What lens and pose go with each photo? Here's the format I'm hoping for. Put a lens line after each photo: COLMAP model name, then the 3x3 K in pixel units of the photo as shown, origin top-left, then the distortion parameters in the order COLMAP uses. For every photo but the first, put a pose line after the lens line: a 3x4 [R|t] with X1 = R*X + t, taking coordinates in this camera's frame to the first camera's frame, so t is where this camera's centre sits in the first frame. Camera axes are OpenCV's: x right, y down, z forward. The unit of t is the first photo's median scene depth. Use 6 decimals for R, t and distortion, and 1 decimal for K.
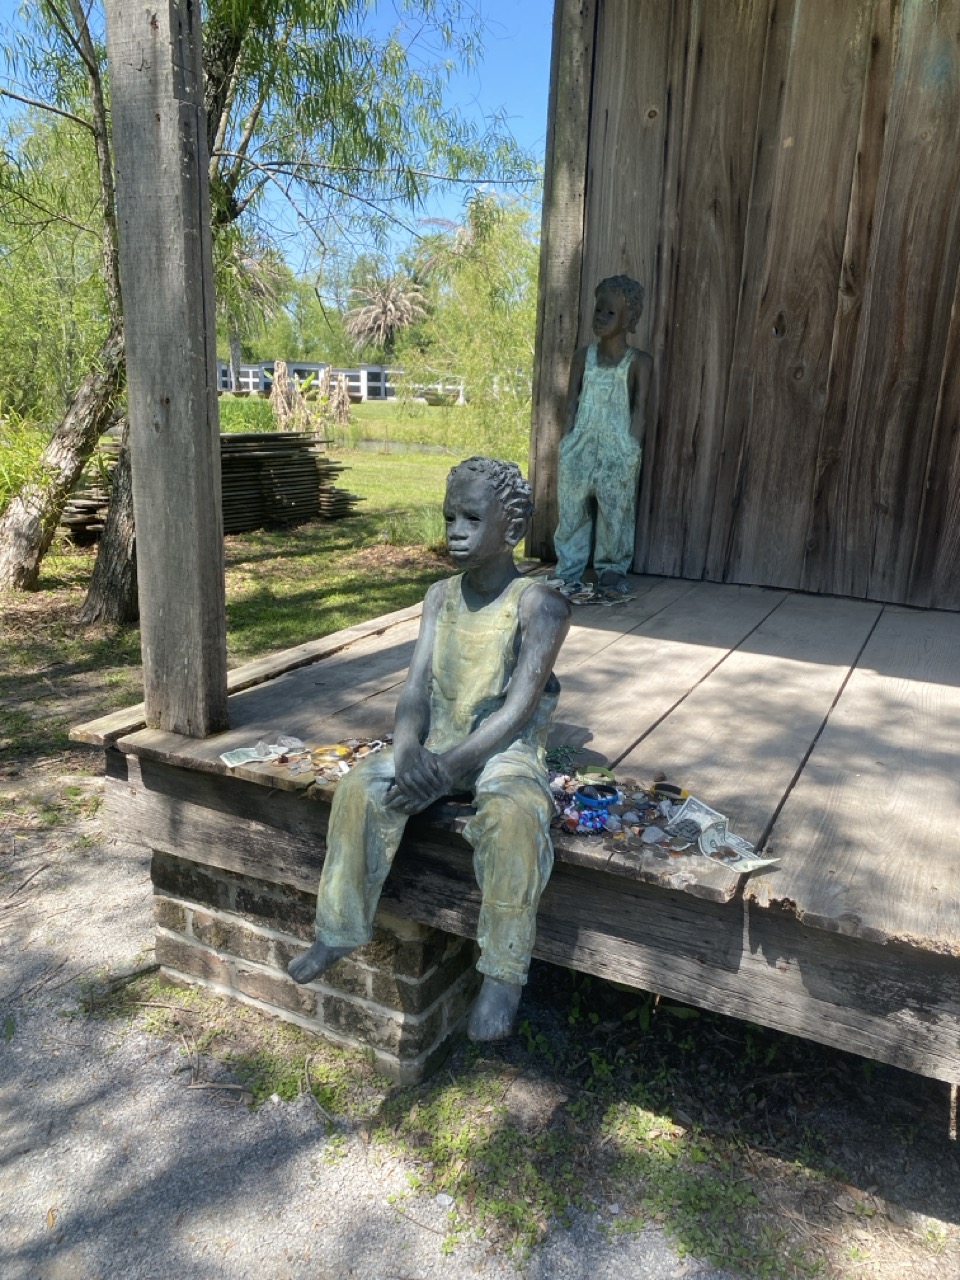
lens RADIAL K [[986.3, 0, 498.3], [0, 986.3, 620.1], [0, 0, 1]] dist [0.034730, -0.003254]
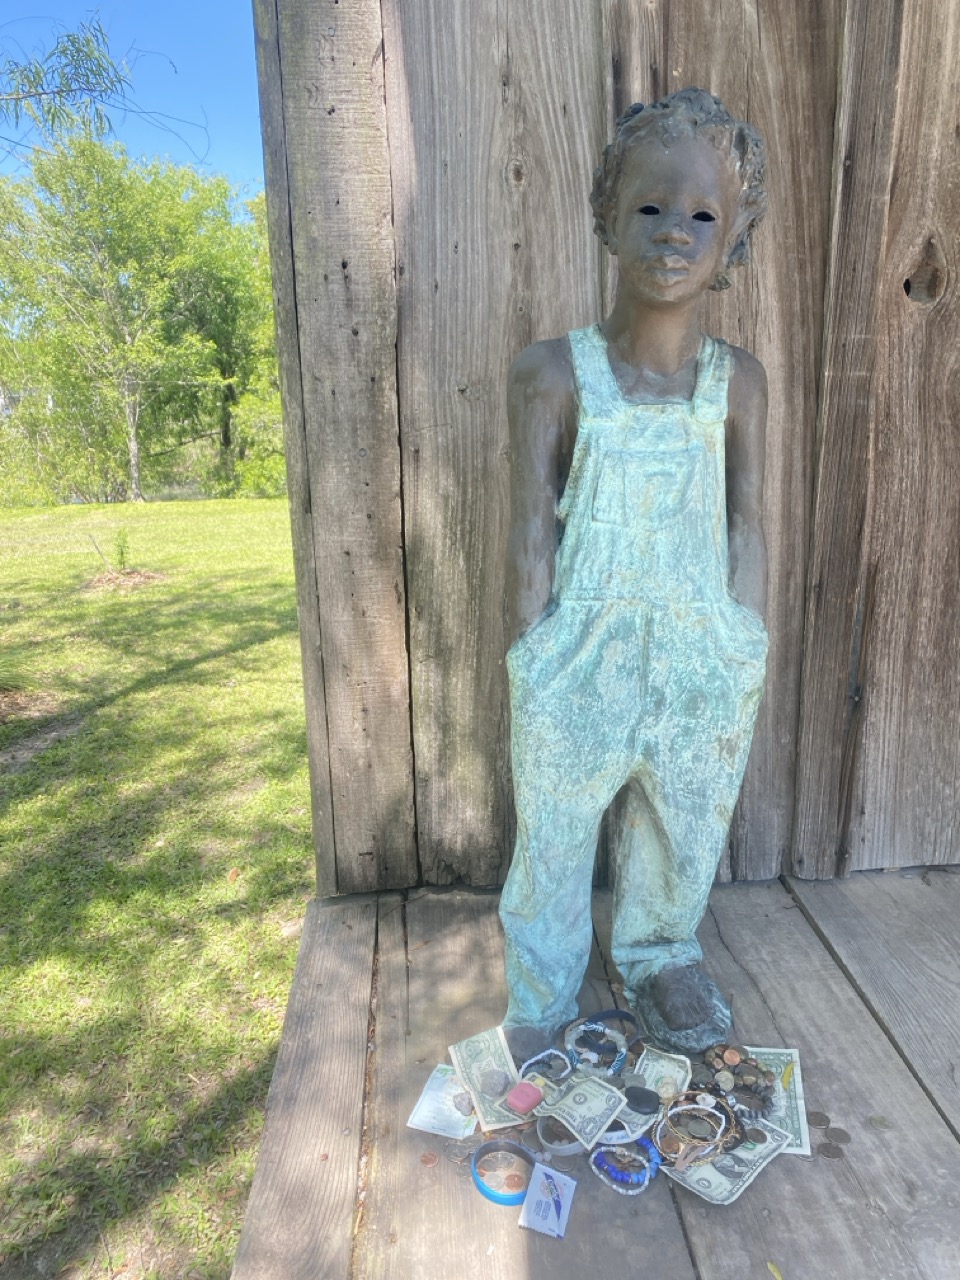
lens RADIAL K [[986.3, 0, 486.3], [0, 986.3, 643.5], [0, 0, 1]] dist [0.034730, -0.003254]
pose [[0.875618, -0.177816, 0.449082, -0.088085], [0.171816, 0.983622, 0.054463, -0.202098], [-0.451411, 0.029471, 0.891829, 0.730329]]
